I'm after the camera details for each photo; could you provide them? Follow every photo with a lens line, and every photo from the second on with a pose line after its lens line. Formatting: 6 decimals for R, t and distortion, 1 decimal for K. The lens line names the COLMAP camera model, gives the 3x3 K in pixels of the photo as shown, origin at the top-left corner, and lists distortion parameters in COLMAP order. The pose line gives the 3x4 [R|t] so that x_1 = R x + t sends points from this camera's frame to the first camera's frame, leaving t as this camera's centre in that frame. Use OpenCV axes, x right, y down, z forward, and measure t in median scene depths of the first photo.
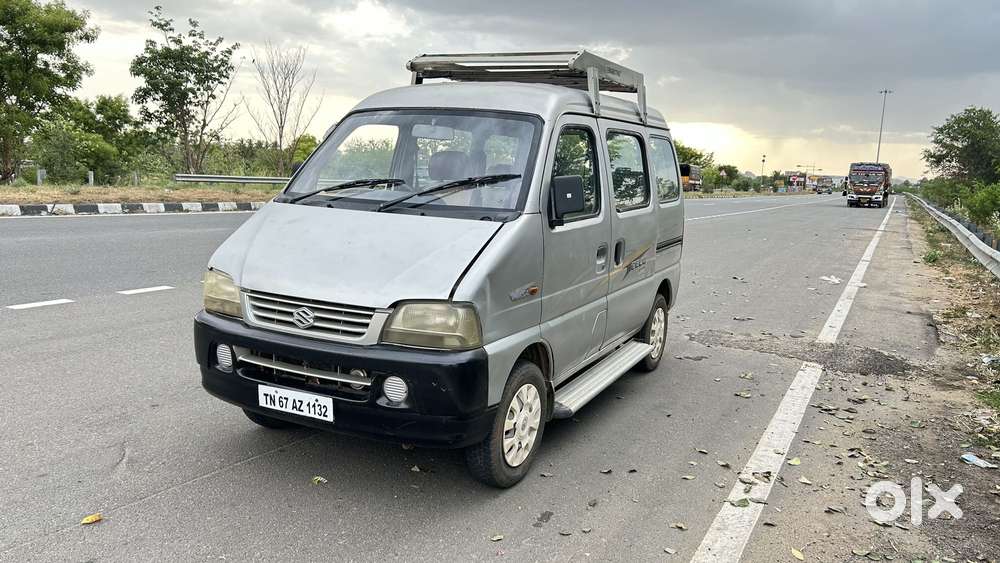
lens RADIAL K [[743.7, 0, 500.0], [0, 743.7, 281.5], [0, 0, 1]] dist [0.042789, -0.004747]
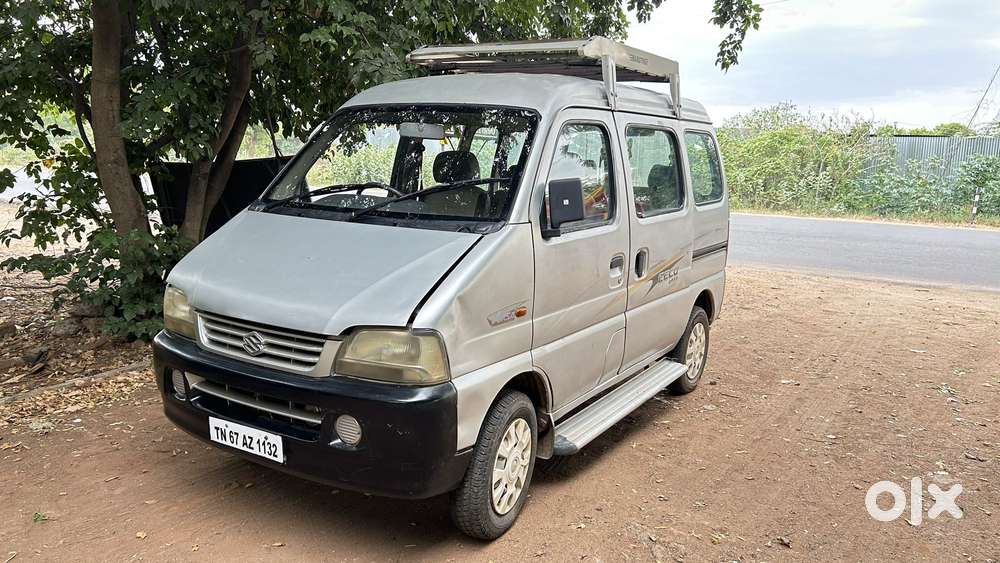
lens RADIAL K [[743.7, 0, 500.0], [0, 743.7, 281.5], [0, 0, 1]] dist [0.042789, -0.004747]
pose [[0.995345, 0.005156, -0.096236, 0.108485], [-0.004667, 0.999975, 0.005314, -0.029997], [0.096261, -0.004840, 0.995344, 0.142271]]
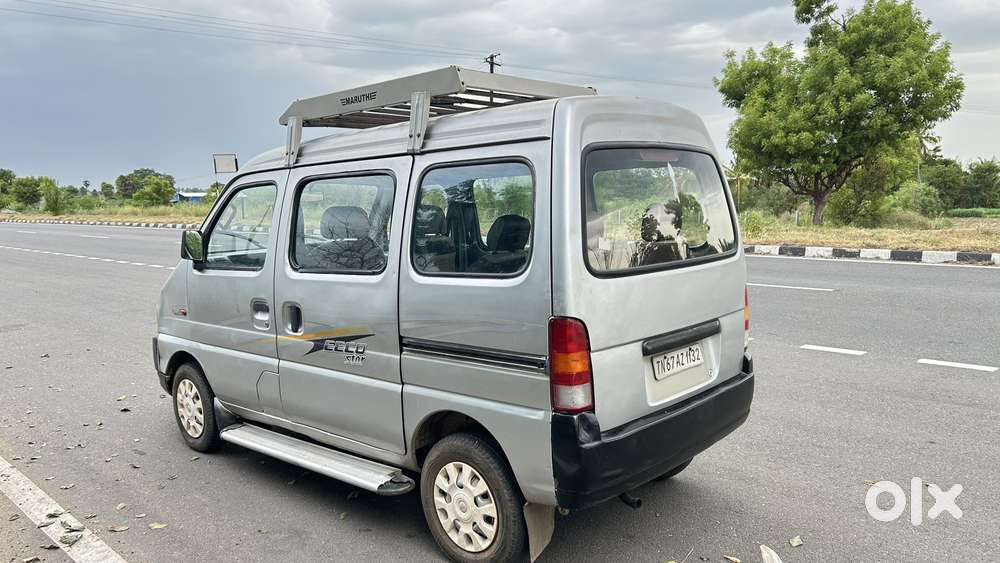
lens RADIAL K [[779.8, 0, 489.8], [0, 779.8, 271.0], [0, 0, 1]] dist [0.039538, -0.002892]
pose [[-0.298475, 0.063936, -0.952273, 1.354988], [-0.120866, 0.987189, 0.104164, -0.305681], [0.946733, 0.146188, -0.286924, 2.079423]]
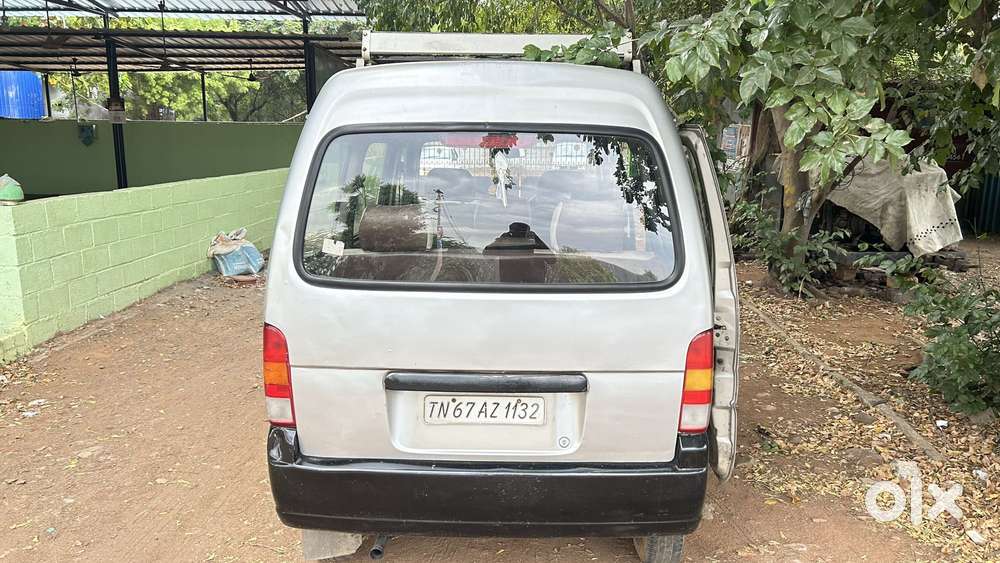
lens RADIAL K [[779.8, 0, 489.8], [0, 779.8, 271.0], [0, 0, 1]] dist [0.039538, -0.002892]
pose [[-0.914583, 0.031473, -0.403172, 0.579953], [-0.094926, 0.952403, 0.289684, -0.484175], [0.393099, 0.303212, -0.868064, 2.712261]]
